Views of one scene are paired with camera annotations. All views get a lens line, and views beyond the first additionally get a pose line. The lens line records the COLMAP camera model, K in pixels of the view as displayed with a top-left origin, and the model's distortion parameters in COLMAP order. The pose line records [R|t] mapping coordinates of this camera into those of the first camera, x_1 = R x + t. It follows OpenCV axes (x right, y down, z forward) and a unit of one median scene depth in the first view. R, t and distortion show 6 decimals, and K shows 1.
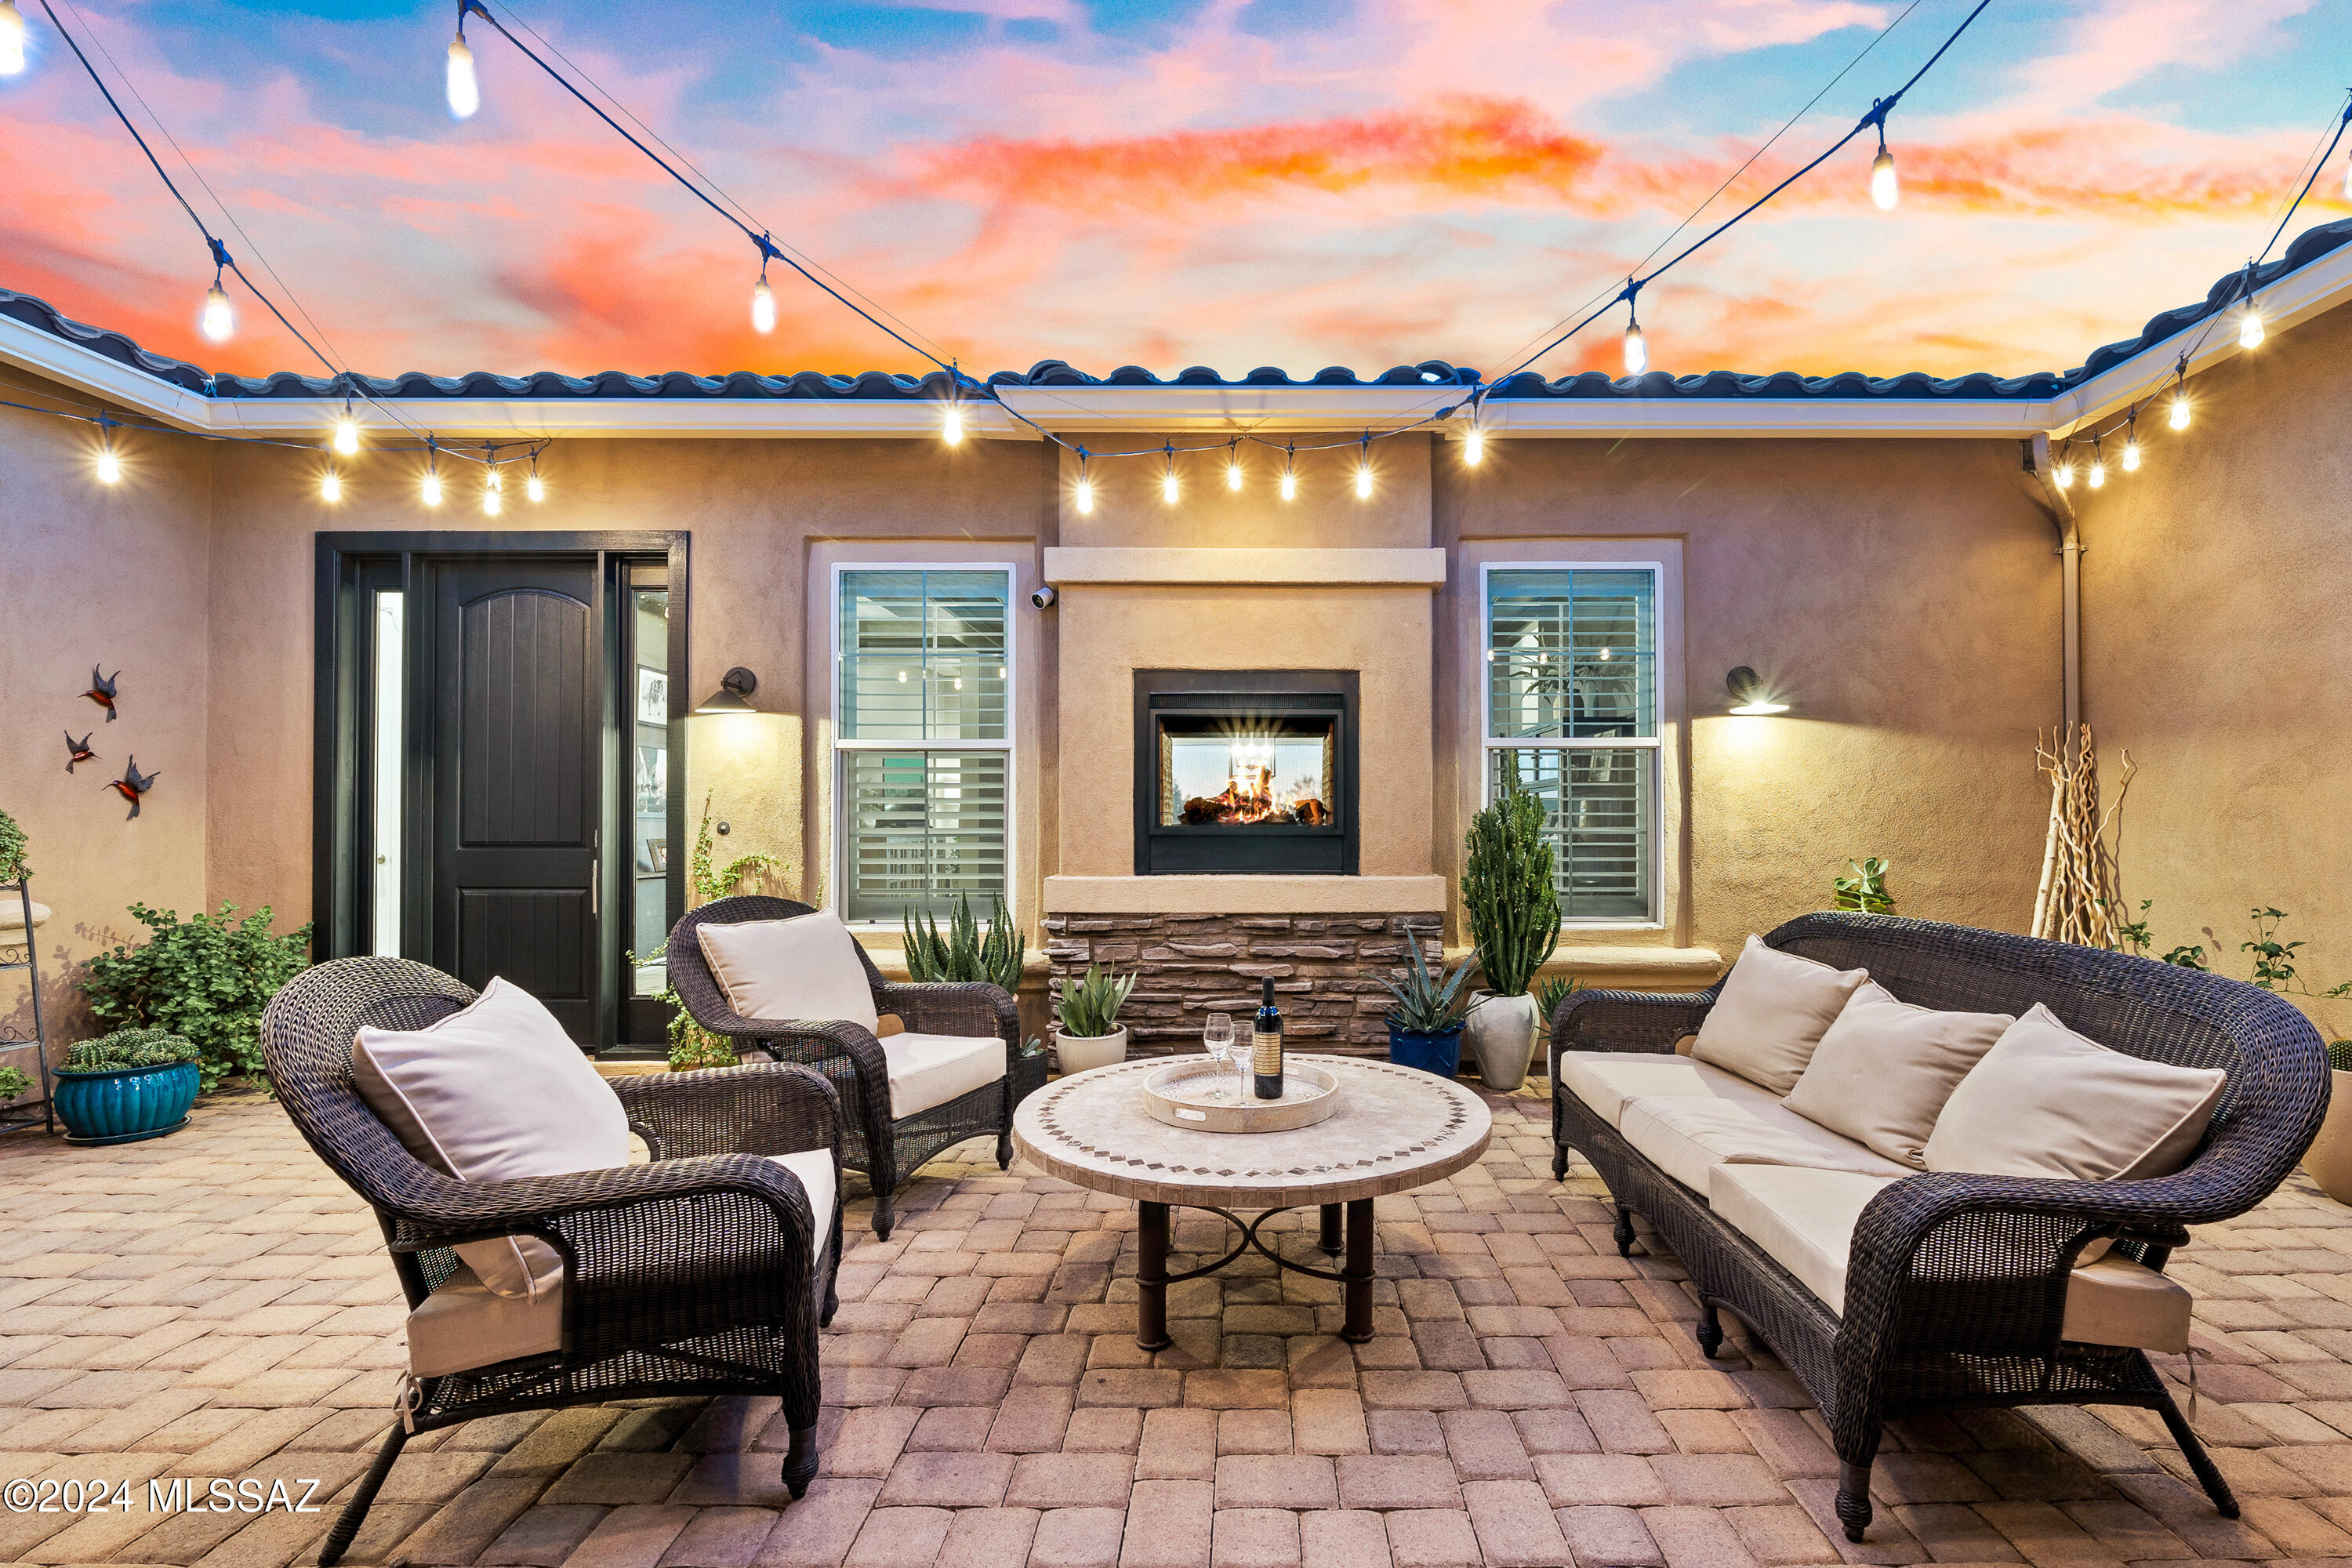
lens RADIAL K [[840.9, 0, 1173.9], [0, 840.9, 793.3], [0, 0, 1]] dist [-0.005756, -0.000471]
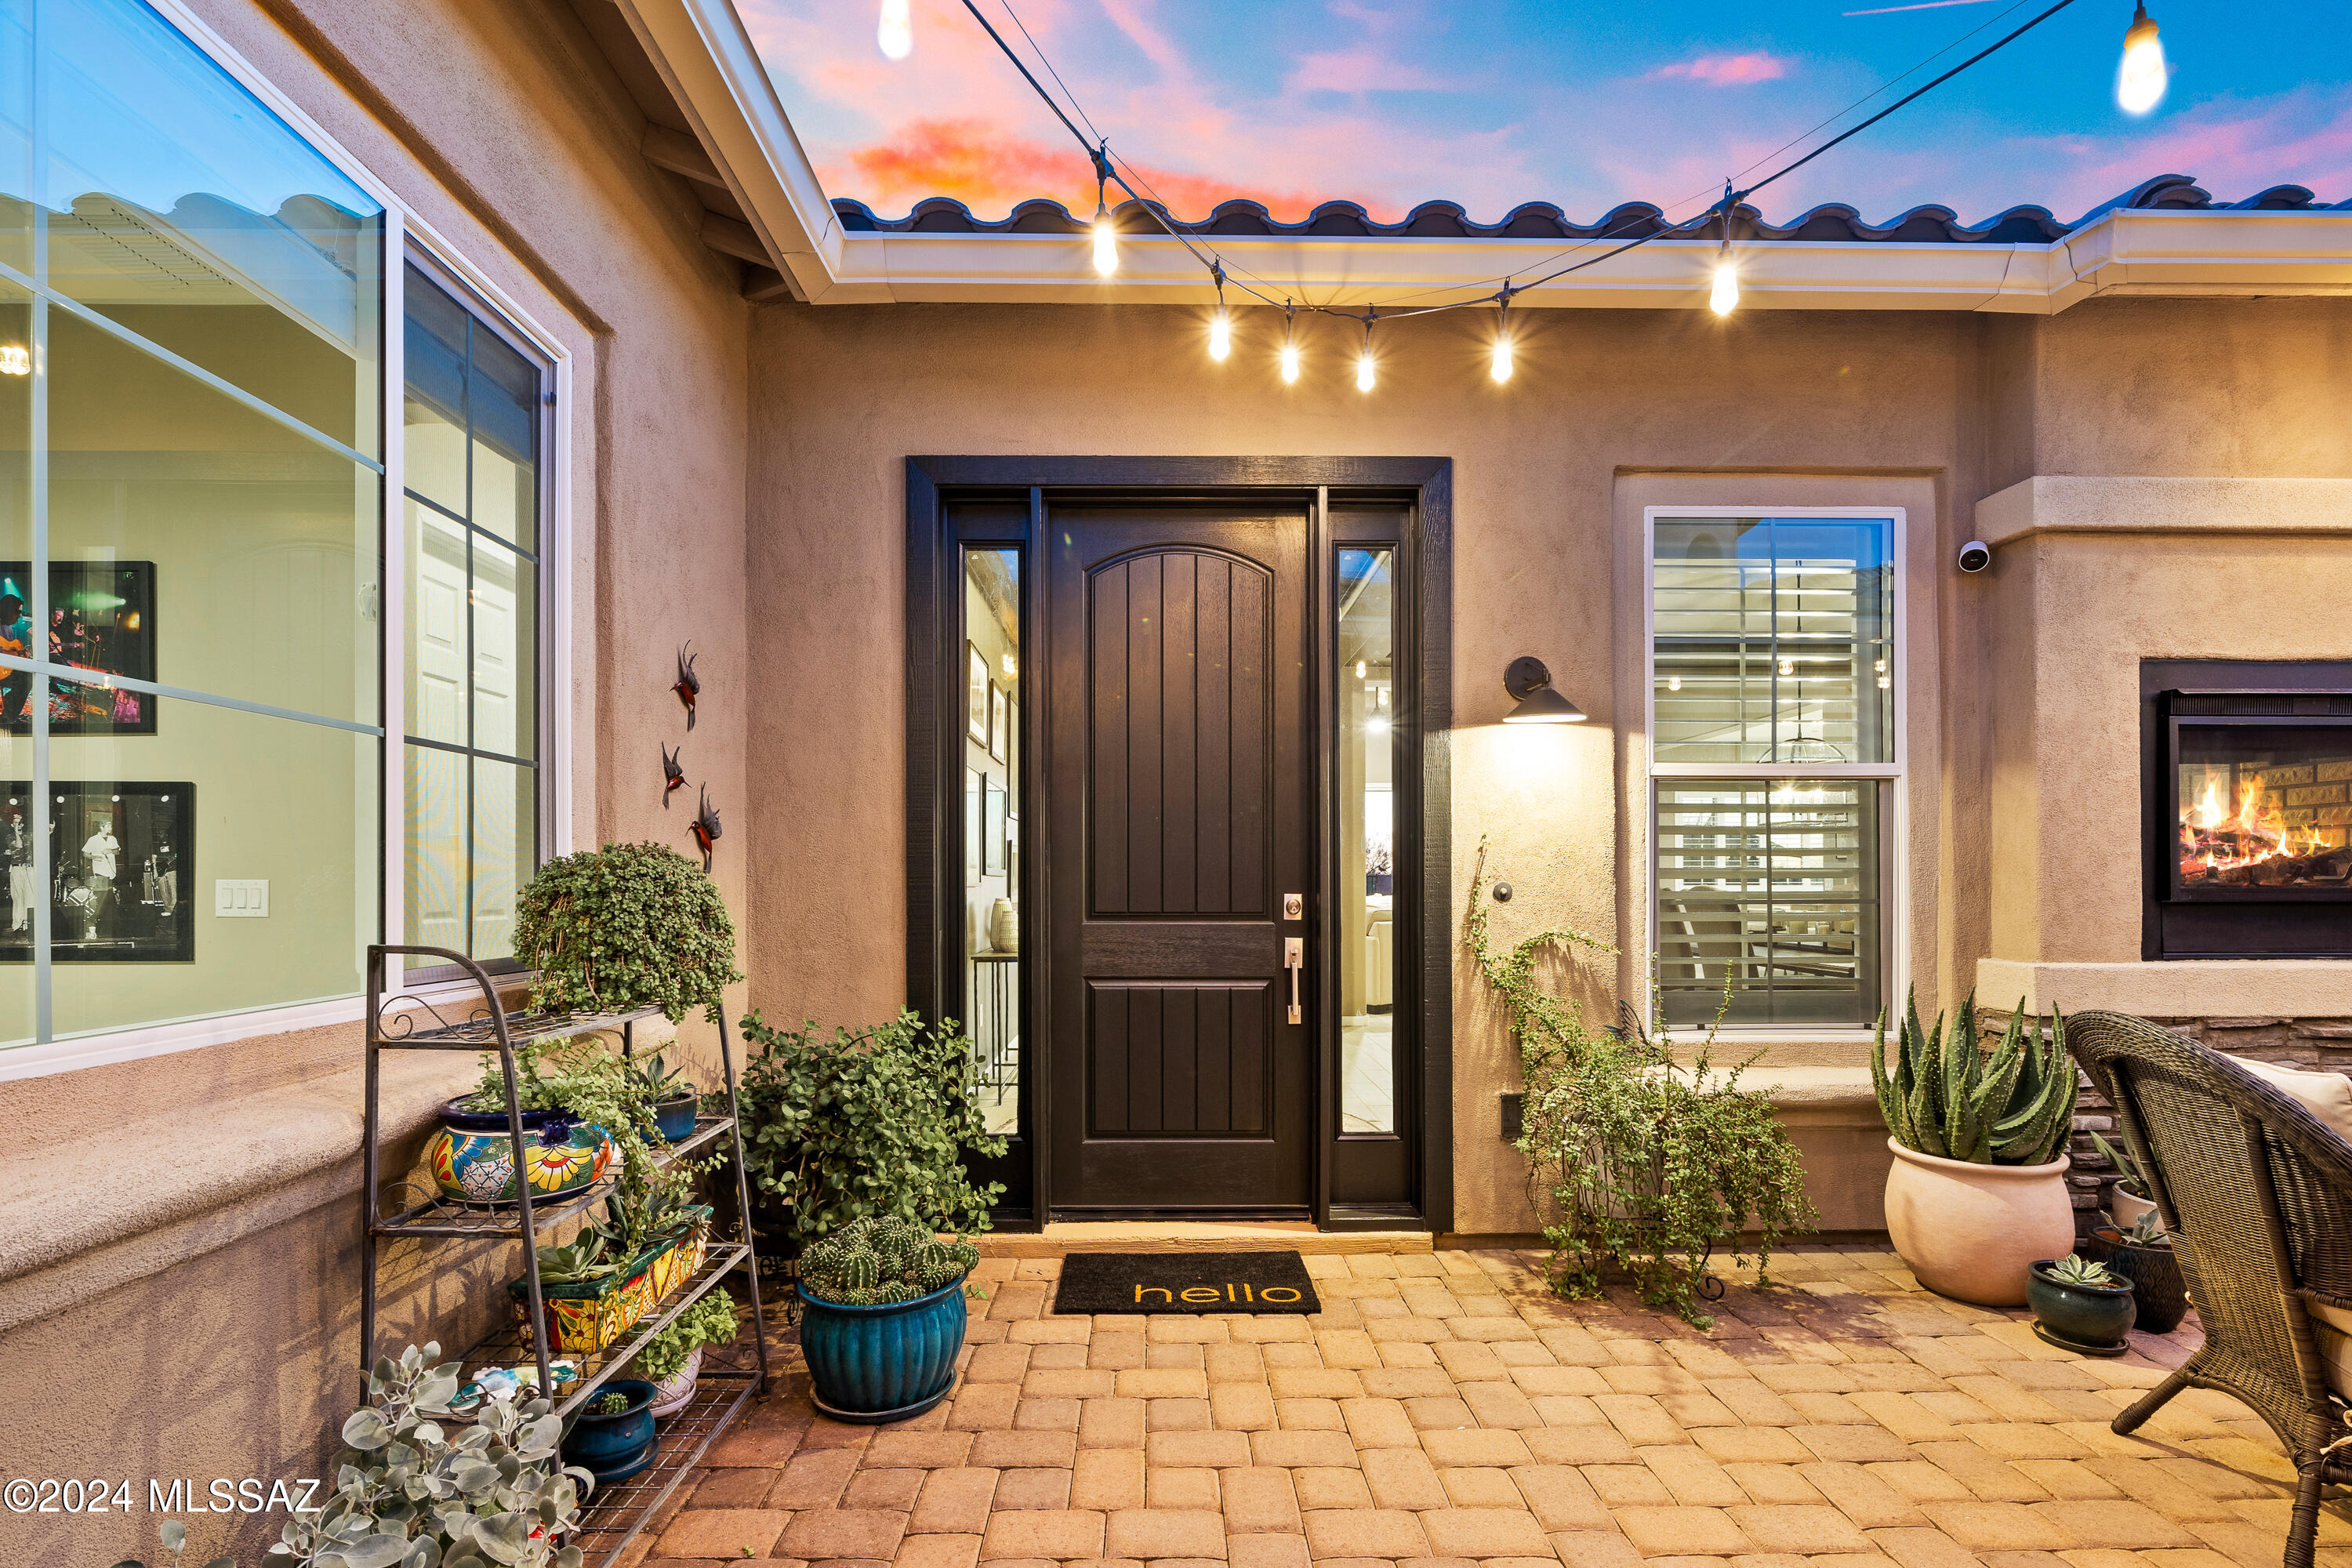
lens RADIAL K [[906.3, 0, 1159.2], [0, 906.3, 856.1], [0, 0, 1]] dist [0.001532, 0.000157]
pose [[0.999999, -0.000314, 0.000975, -0.821344], [0.000306, 0.999962, 0.008661, 0.005679], [-0.000978, -0.008661, 0.999962, 0.259124]]
